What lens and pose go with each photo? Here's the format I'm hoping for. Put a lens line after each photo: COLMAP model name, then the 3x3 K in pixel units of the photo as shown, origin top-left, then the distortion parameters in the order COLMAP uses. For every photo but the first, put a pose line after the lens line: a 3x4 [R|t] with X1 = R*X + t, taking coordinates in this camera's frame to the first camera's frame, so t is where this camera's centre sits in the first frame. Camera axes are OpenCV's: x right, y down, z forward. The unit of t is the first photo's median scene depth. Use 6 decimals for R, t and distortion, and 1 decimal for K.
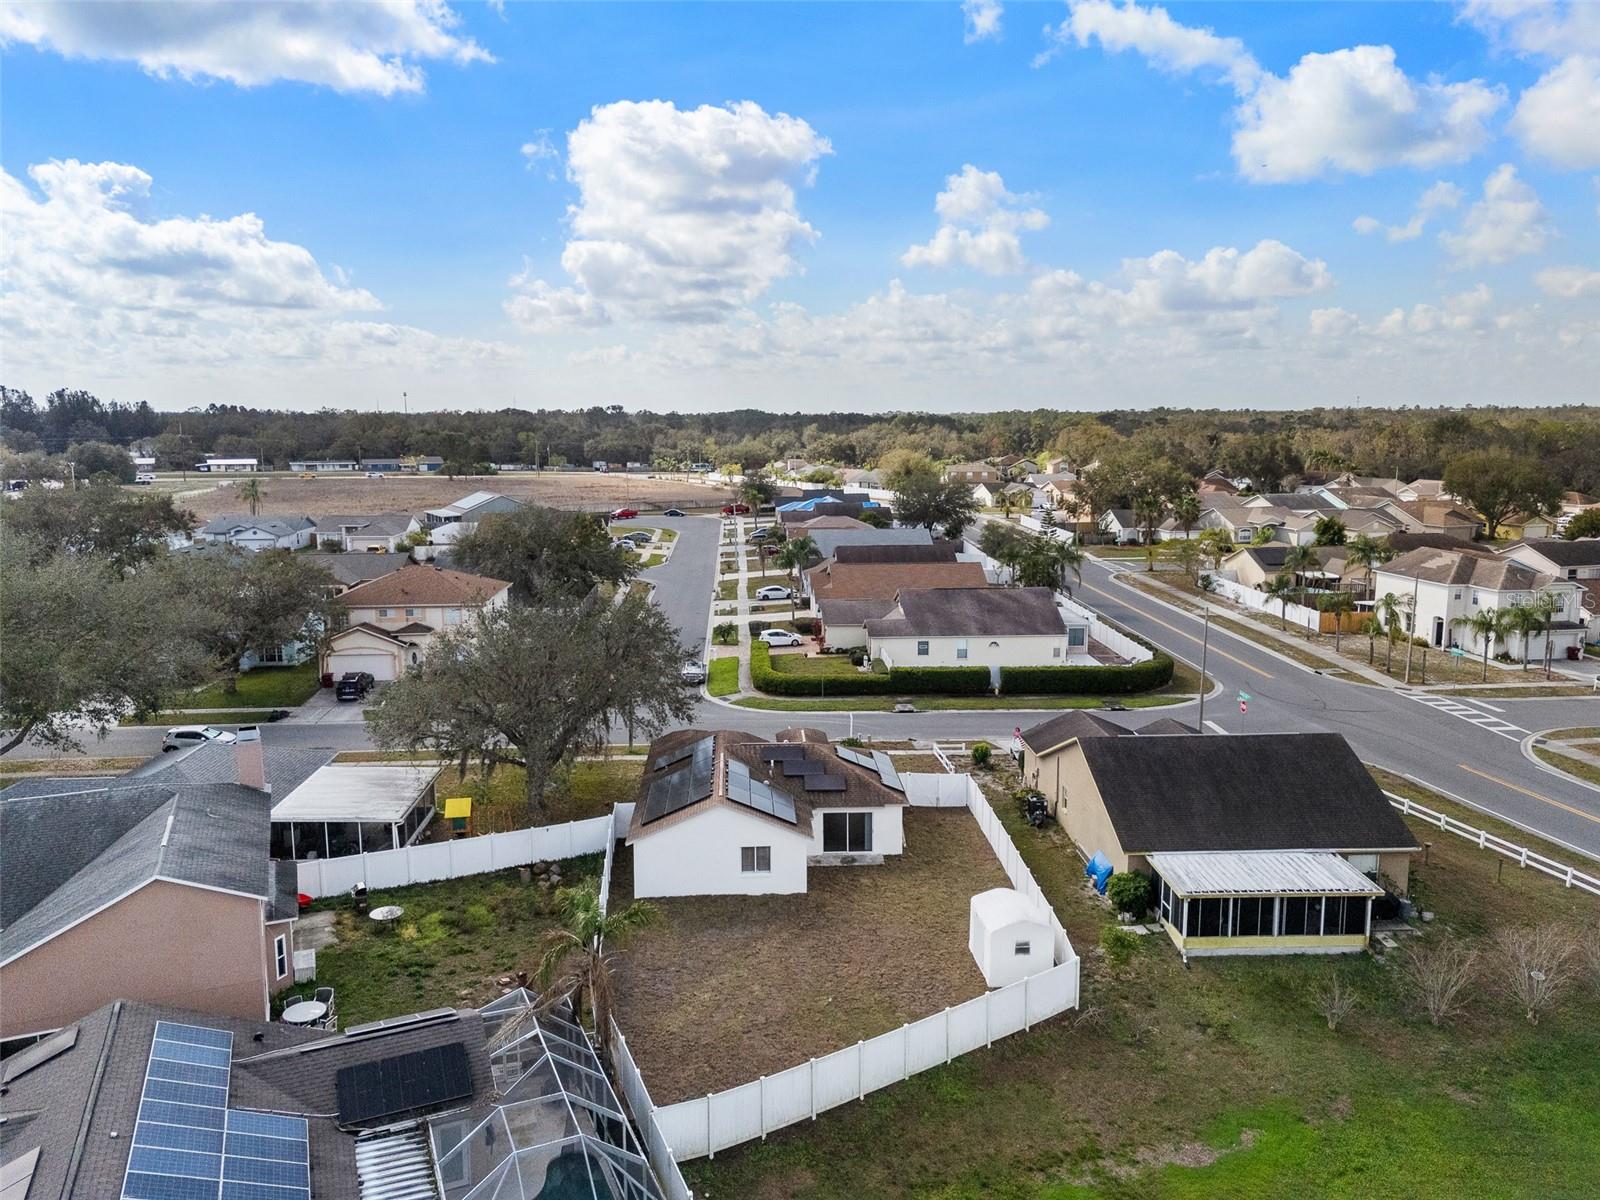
lens RADIAL K [[1185.9, 0, 800.0], [0, 1185.9, 600.0], [0, 0, 1]] dist [0.162022, -0.294080]
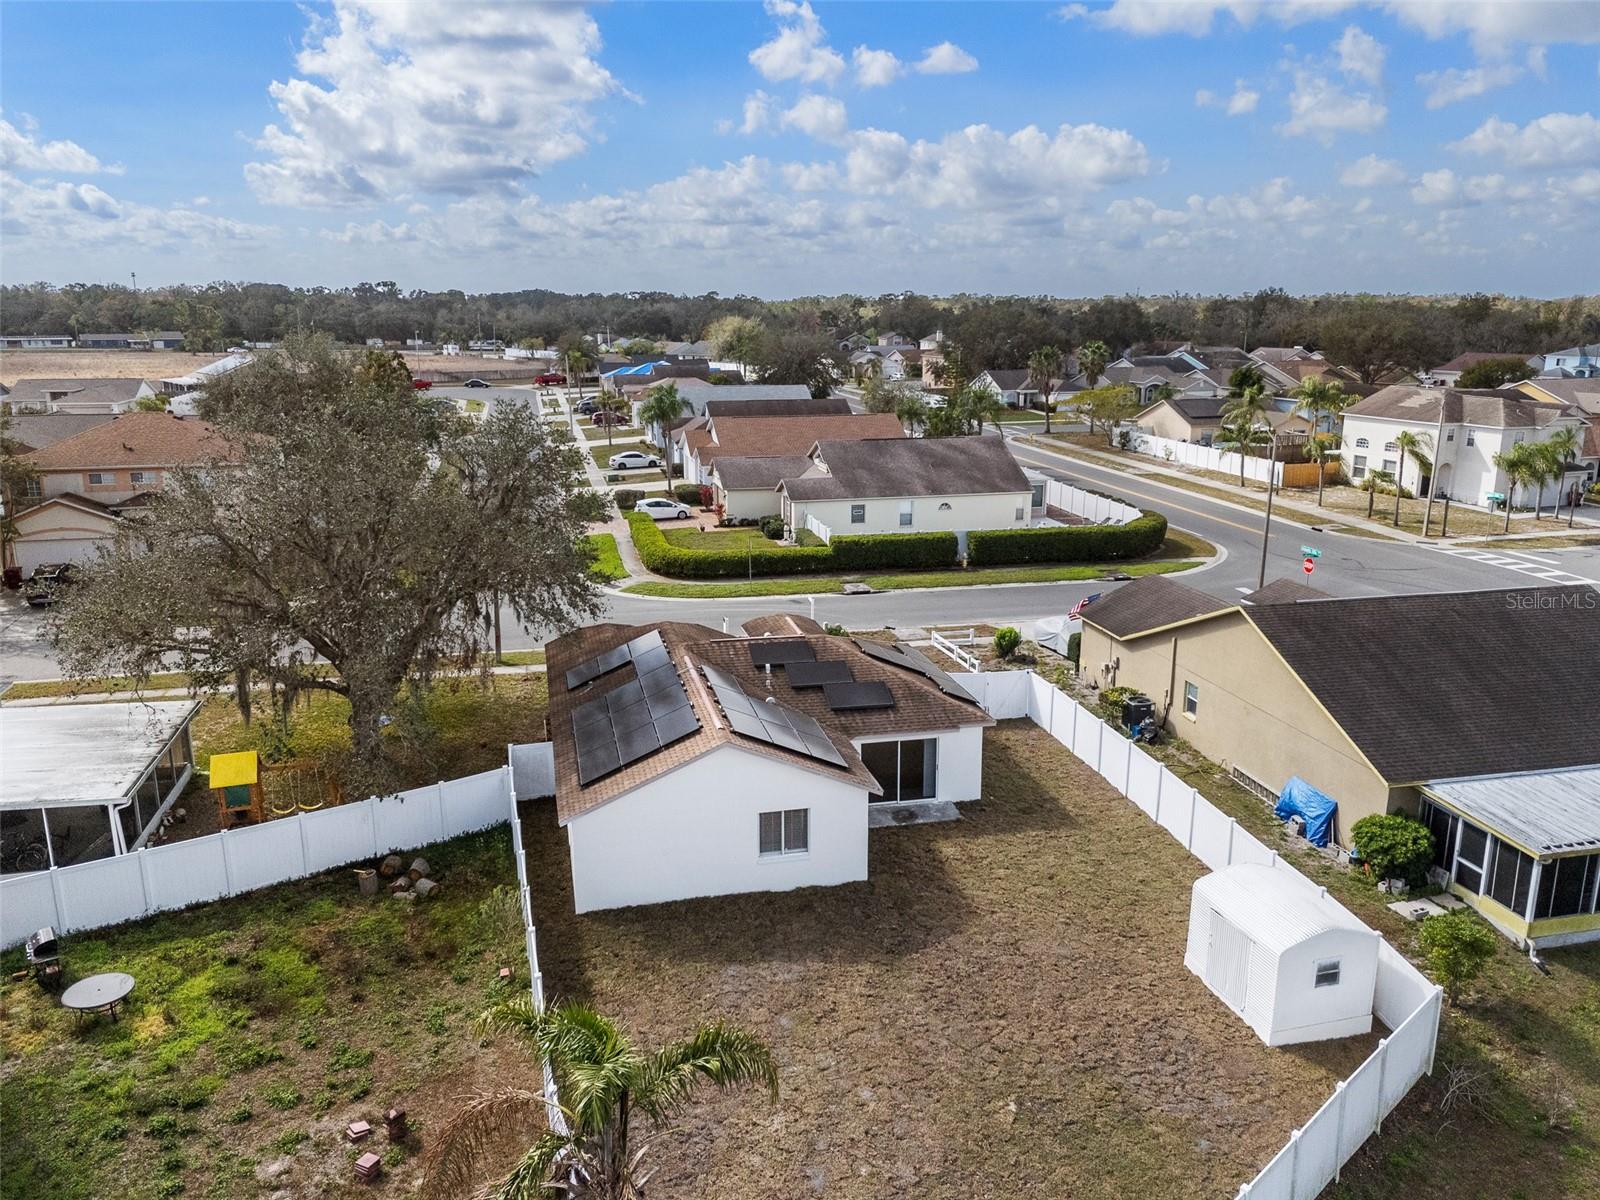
lens RADIAL K [[1195.1, 0, 800.0], [0, 1195.1, 600.0], [0, 0, 1]] dist [0.093403, -0.083541]
pose [[0.985175, -0.037536, 0.167393, -0.104628], [0.023451, 0.996076, 0.085338, 0.045689], [-0.169940, -0.080147, 0.982190, 0.365207]]
